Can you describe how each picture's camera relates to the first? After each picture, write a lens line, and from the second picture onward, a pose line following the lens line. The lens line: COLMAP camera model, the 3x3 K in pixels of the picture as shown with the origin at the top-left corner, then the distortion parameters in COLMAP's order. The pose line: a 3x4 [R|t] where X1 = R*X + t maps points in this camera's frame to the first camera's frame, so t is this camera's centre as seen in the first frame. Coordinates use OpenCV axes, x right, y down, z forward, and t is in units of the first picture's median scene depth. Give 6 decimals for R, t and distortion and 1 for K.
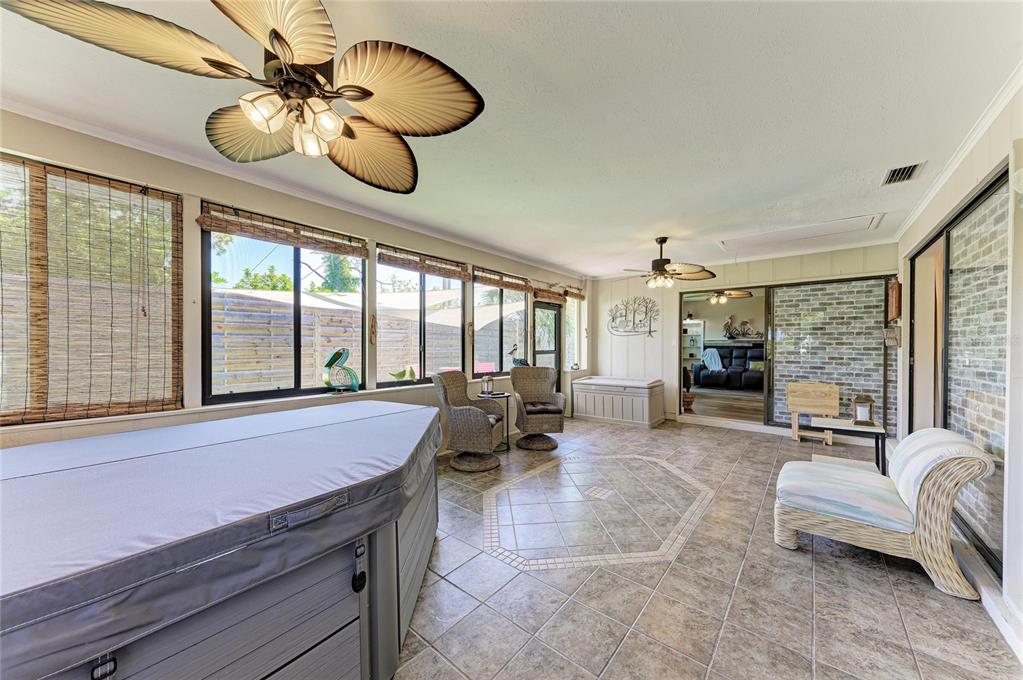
lens RADIAL K [[356.0, 0, 508.9], [0, 356.0, 346.9], [0, 0, 1]] dist [-0.000269, -0.000428]
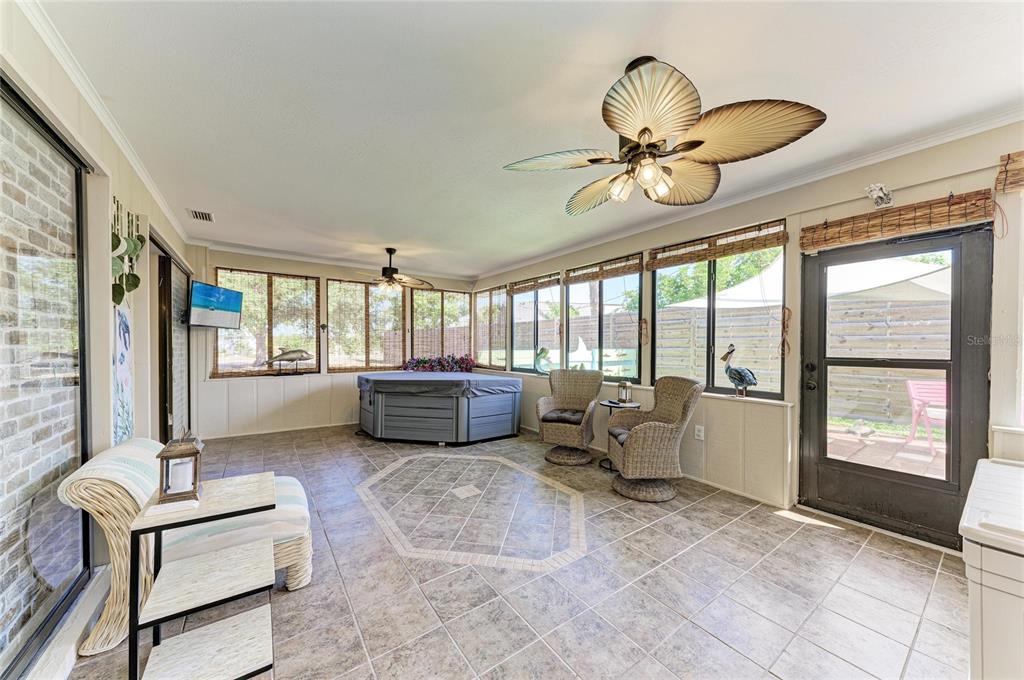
lens RADIAL K [[356.4, 0, 521.7], [0, 356.4, 343.1], [0, 0, 1]] dist [-0.000269, -0.000428]
pose [[-0.232752, -0.008782, -0.972496, 0.907200], [-0.007403, 0.999946, -0.007259, -0.001349], [0.972508, 0.005510, -0.232805, 1.047197]]
